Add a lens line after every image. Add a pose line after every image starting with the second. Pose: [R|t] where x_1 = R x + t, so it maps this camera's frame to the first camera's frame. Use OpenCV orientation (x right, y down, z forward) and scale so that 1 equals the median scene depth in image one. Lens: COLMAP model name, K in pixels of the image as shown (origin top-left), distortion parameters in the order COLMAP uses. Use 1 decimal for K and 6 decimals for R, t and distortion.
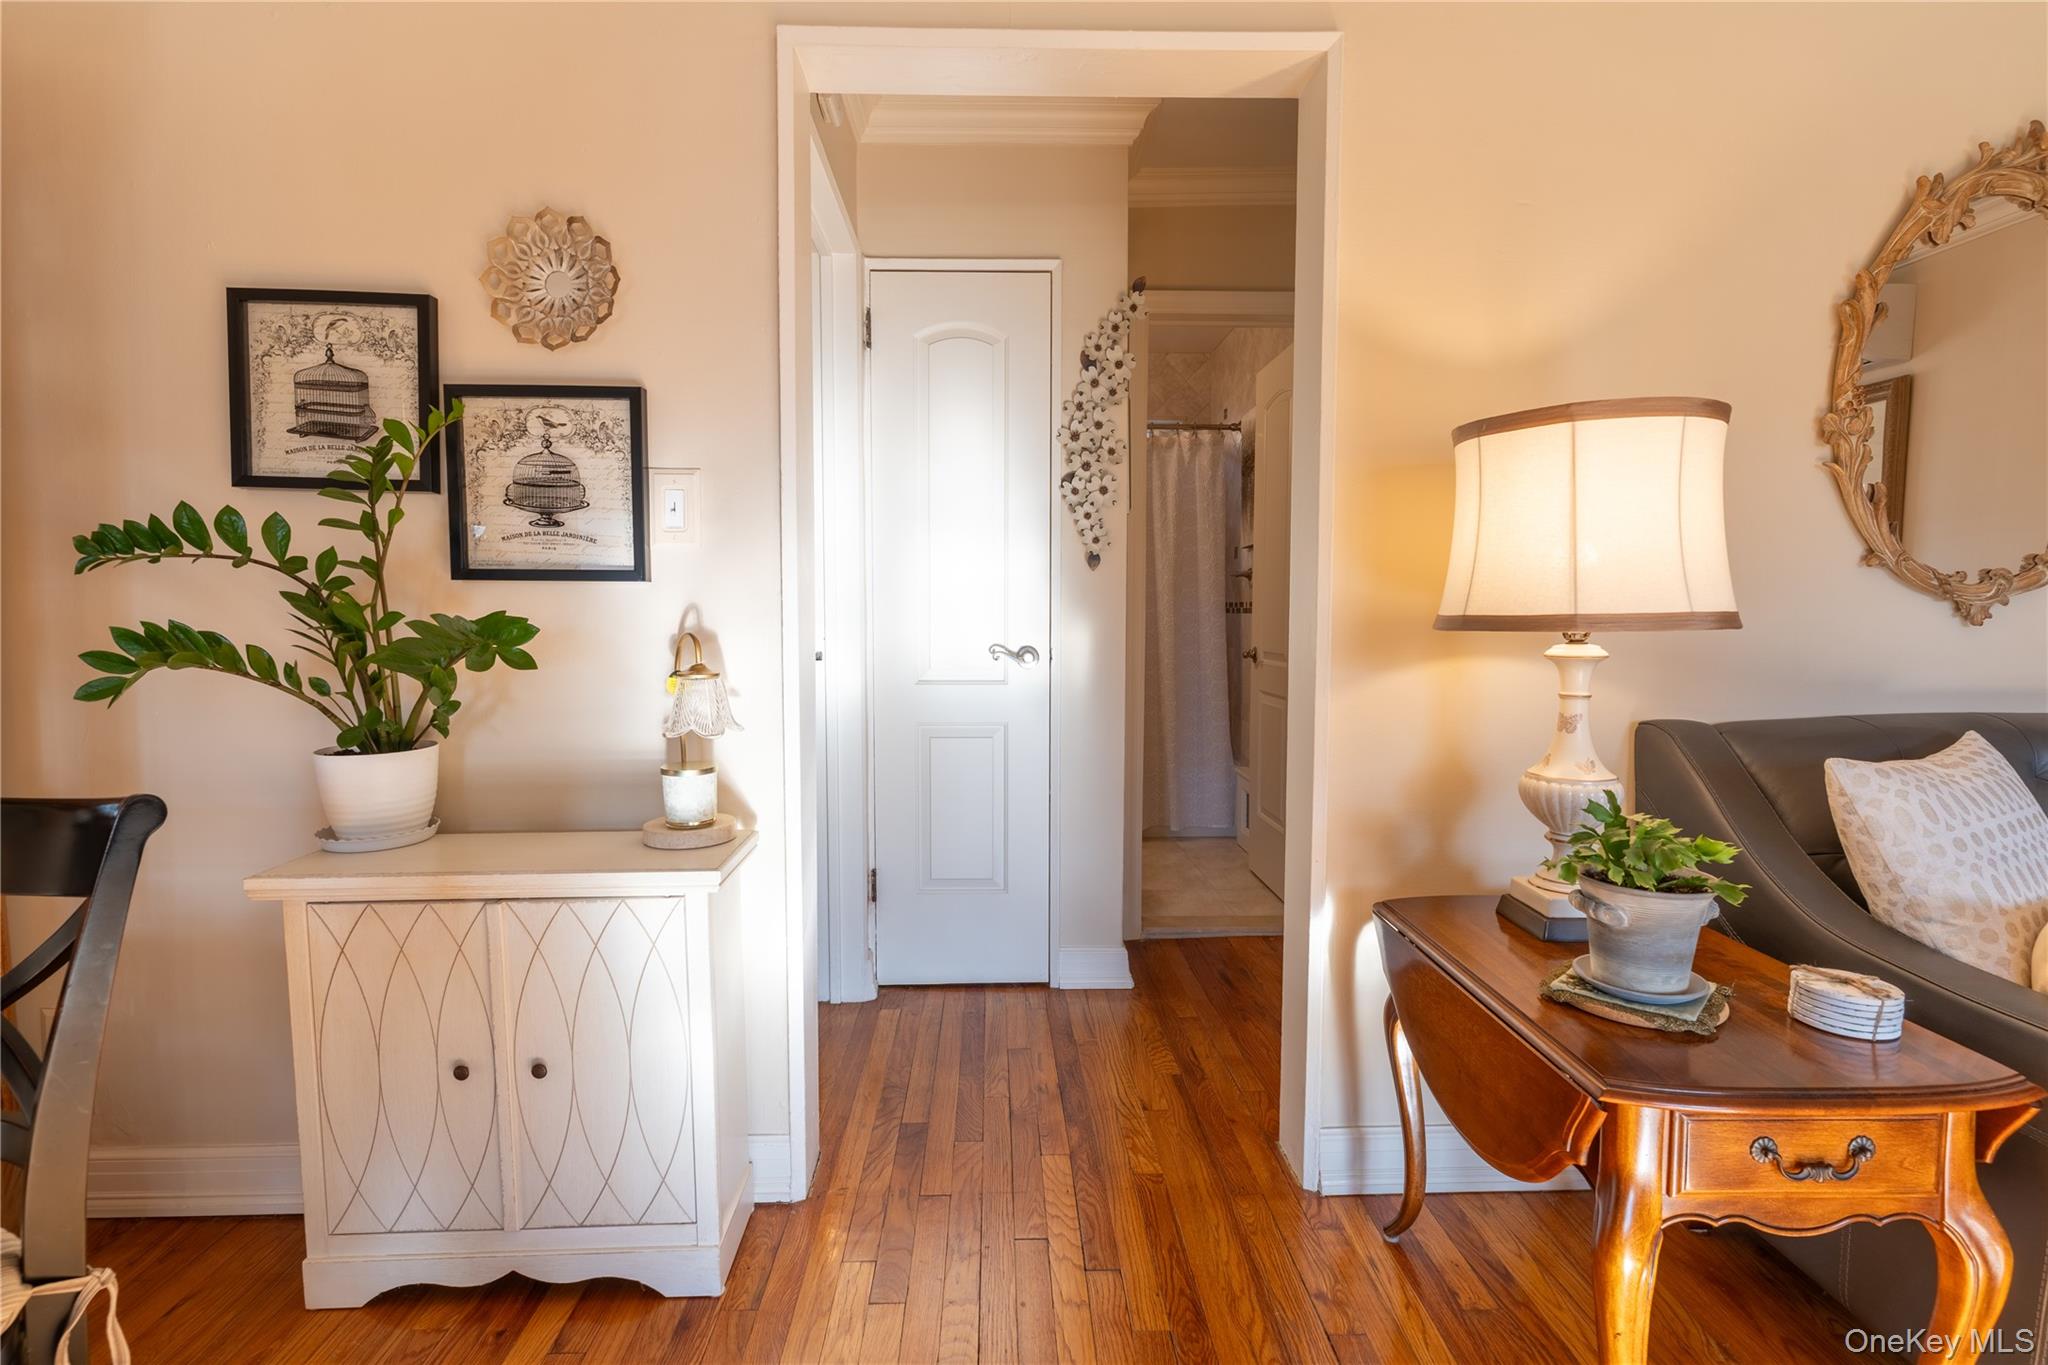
lens RADIAL K [[985.0, 0, 1024.0], [0, 985.0, 682.5], [0, 0, 1]] dist [0.002237, 0.001029]
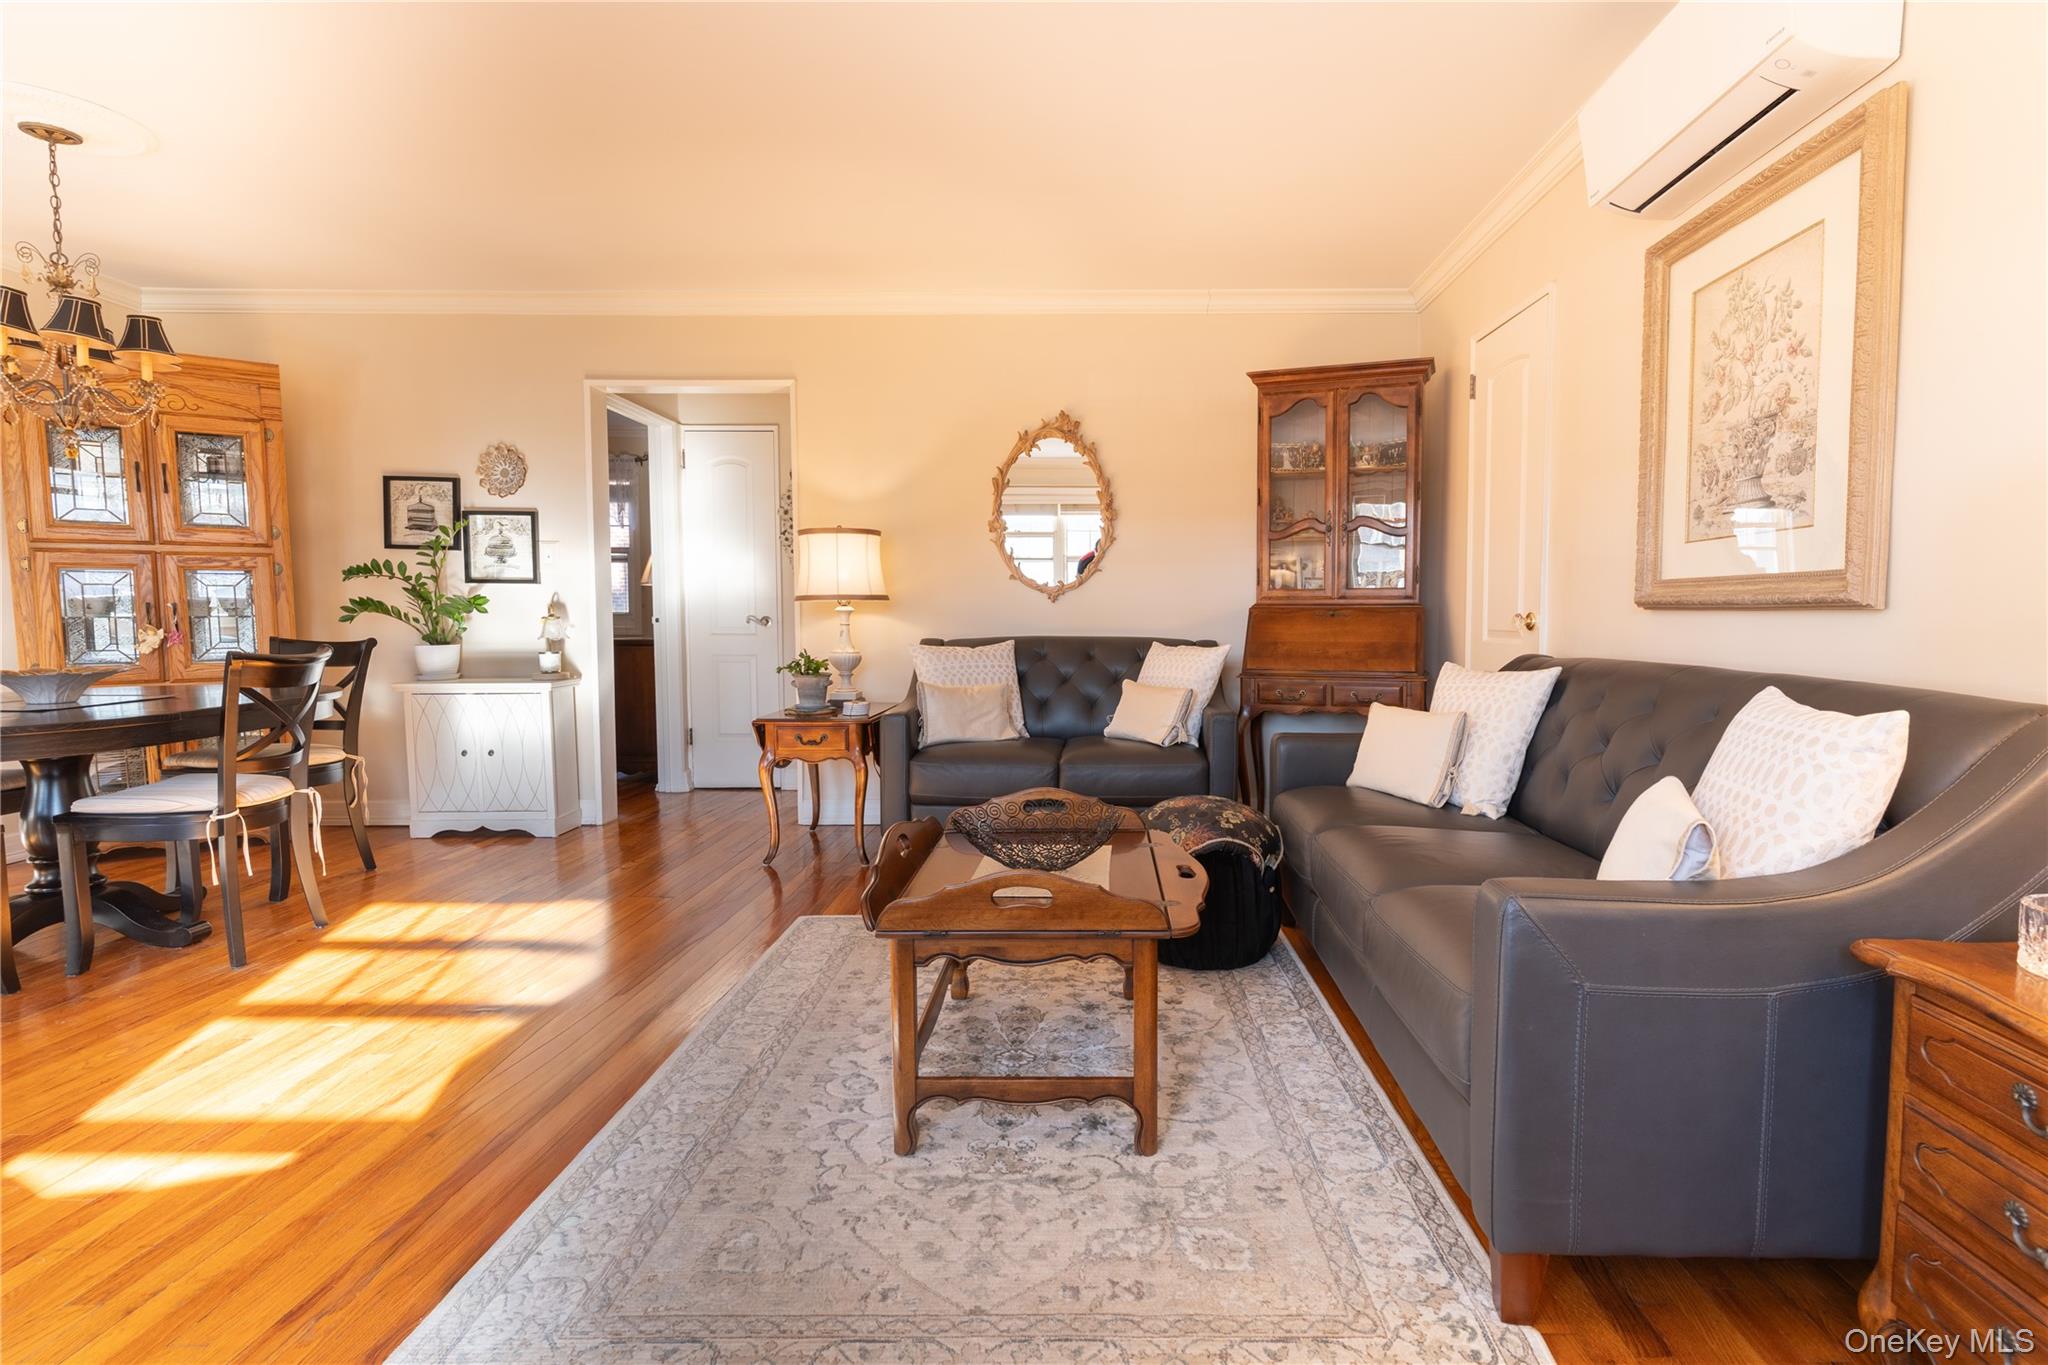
lens RADIAL K [[1016.2, 0, 1117.1], [0, 1016.2, 680.8], [0, 0, 1]] dist [0.001505, -0.000403]
pose [[0.999874, 0.003854, -0.015391, 1.330626], [-0.003885, 0.999990, -0.002002, 0.173137], [0.015383, 0.002061, 0.999880, -1.868469]]
